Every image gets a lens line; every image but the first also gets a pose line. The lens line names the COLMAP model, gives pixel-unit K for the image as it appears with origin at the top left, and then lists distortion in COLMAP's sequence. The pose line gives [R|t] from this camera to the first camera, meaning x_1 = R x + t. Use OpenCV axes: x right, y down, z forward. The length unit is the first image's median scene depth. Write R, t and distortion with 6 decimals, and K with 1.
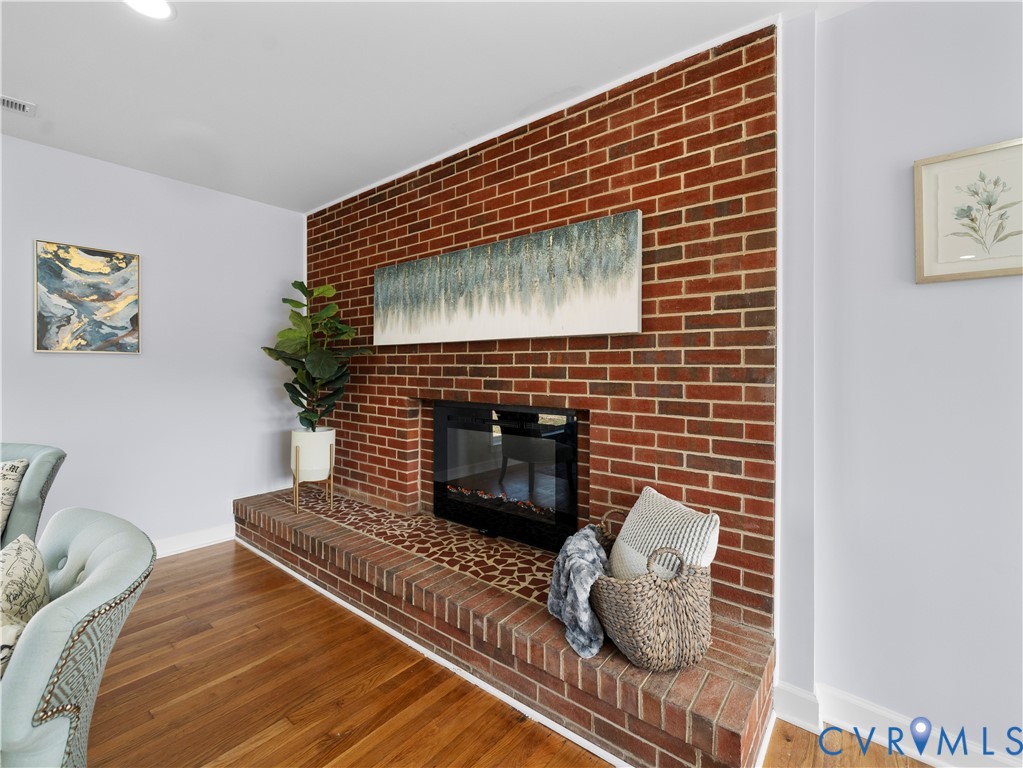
lens RADIAL K [[463.3, 0, 498.4], [0, 463.3, 365.8], [0, 0, 1]] dist [-0.007917, 0.000319]
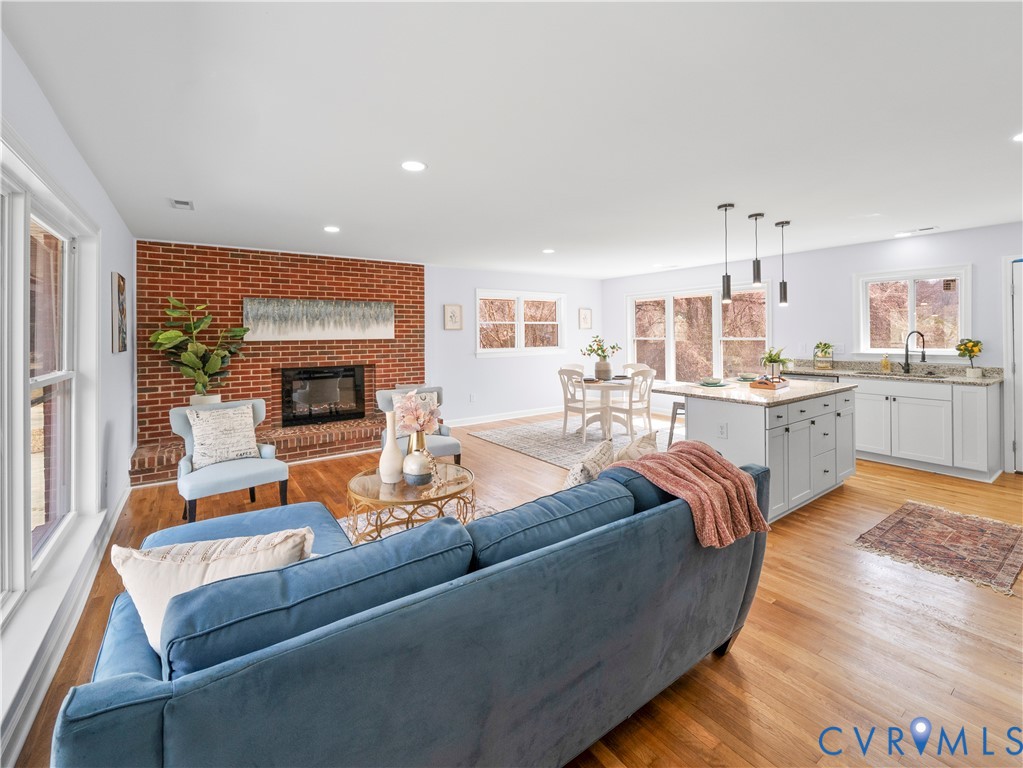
lens RADIAL K [[449.2, 0, 506.9], [0, 449.2, 336.4], [0, 0, 1]] dist [-0.004260, -0.001397]
pose [[0.250622, -0.010654, 0.968026, -2.134801], [0.006500, 0.999935, 0.009322, -0.091875], [-0.968063, 0.003955, 0.250675, -0.495885]]
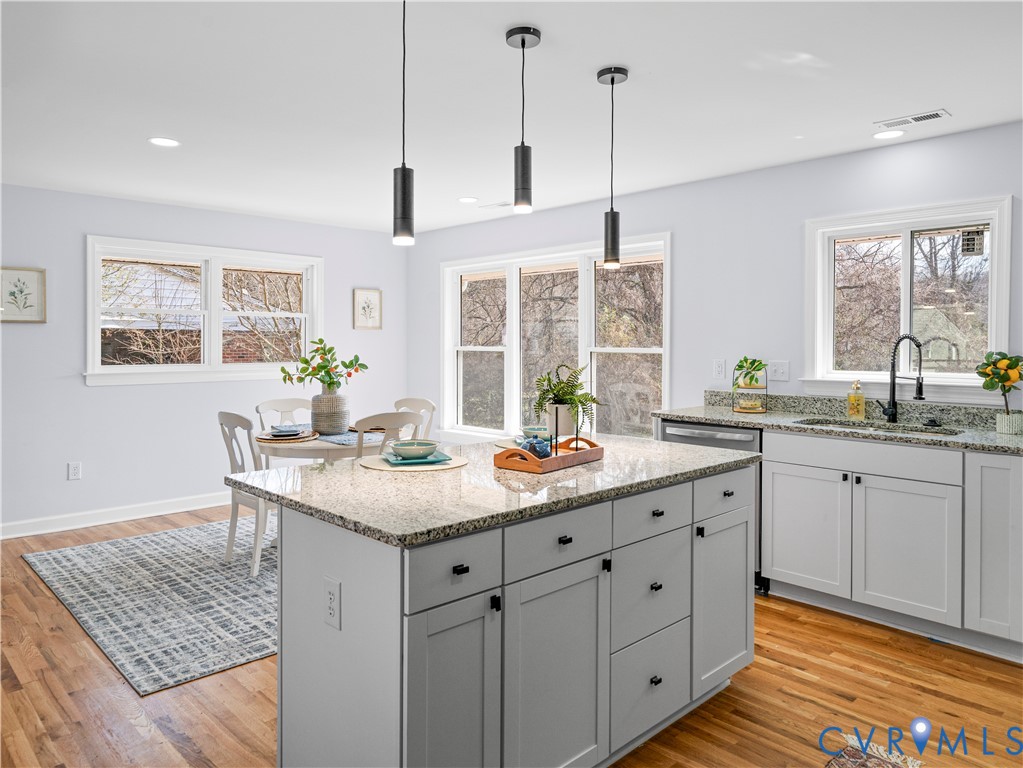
lens RADIAL K [[692.3, 0, 519.5], [0, 692.3, 356.1], [0, 0, 1]] dist [-0.003893, 0.000055]
pose [[0.103642, -0.019443, 0.994425, -1.274628], [-0.006909, 0.999771, 0.020267, -0.063453], [-0.994591, -0.008971, 0.103484, -1.111491]]
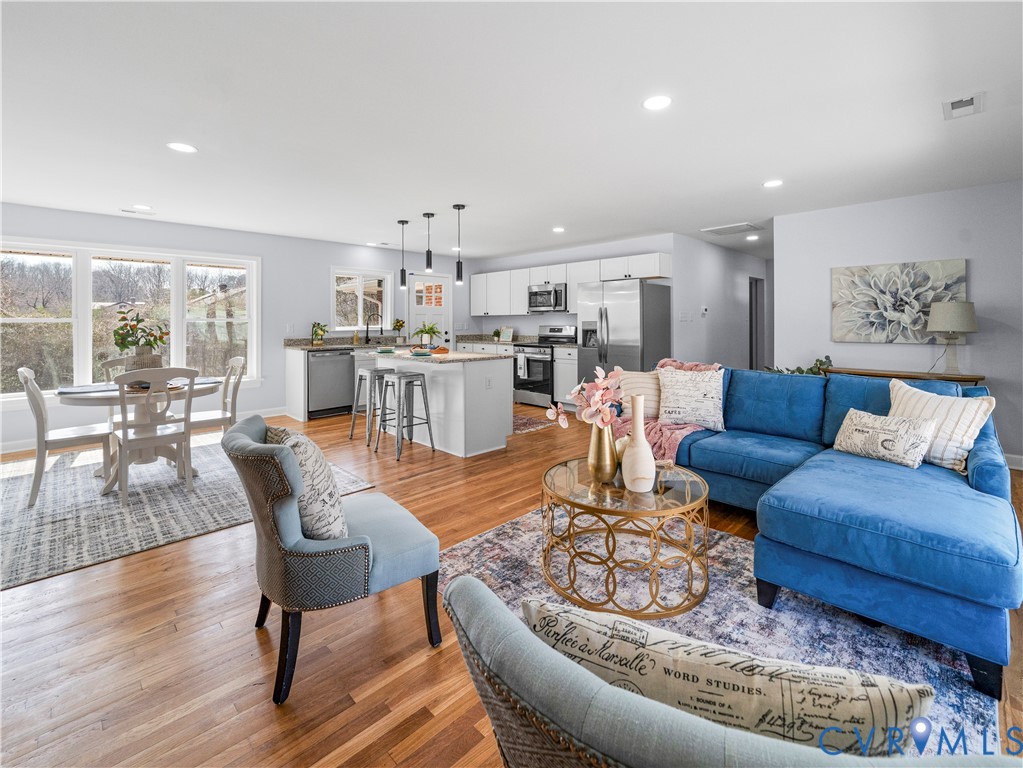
lens RADIAL K [[449.2, 0, 514.6], [0, 449.2, 324.8], [0, 0, 1]] dist [-0.004260, -0.001397]
pose [[-0.996408, 0.003157, 0.084623, -0.822398], [0.003569, 0.999983, 0.004713, -0.020420], [-0.084606, 0.004998, -0.996402, 1.065055]]
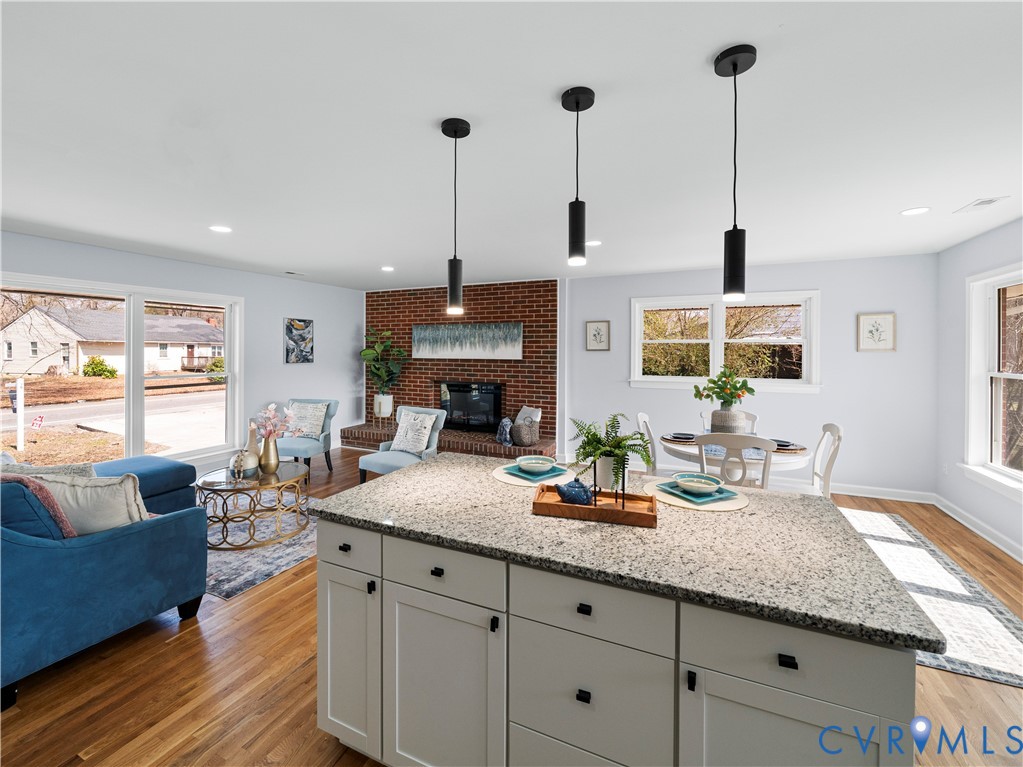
lens RADIAL K [[449.2, 0, 496.1], [0, 449.2, 355.0], [0, 0, 1]] dist [-0.004260, -0.001397]
pose [[0.969260, -0.001785, 0.246033, -0.536193], [-0.002483, 0.999852, 0.017038, -0.127664], [-0.246027, -0.017125, 0.969112, -1.669685]]
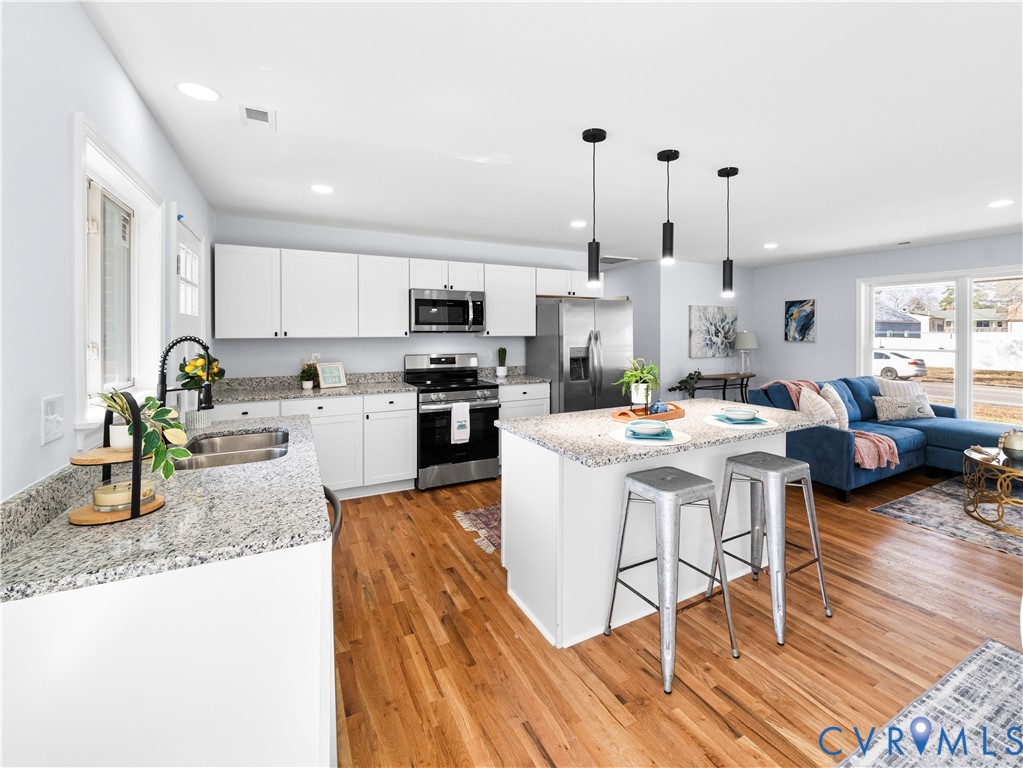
lens RADIAL K [[459.4, 0, 549.3], [0, 459.4, 330.4], [0, 0, 1]] dist [-0.002740, -0.000230]
pose [[-0.343311, -0.003110, -0.939216, 0.919892], [0.003571, 0.999983, -0.004616, -0.091300], [0.939215, -0.004939, -0.343294, -0.886543]]
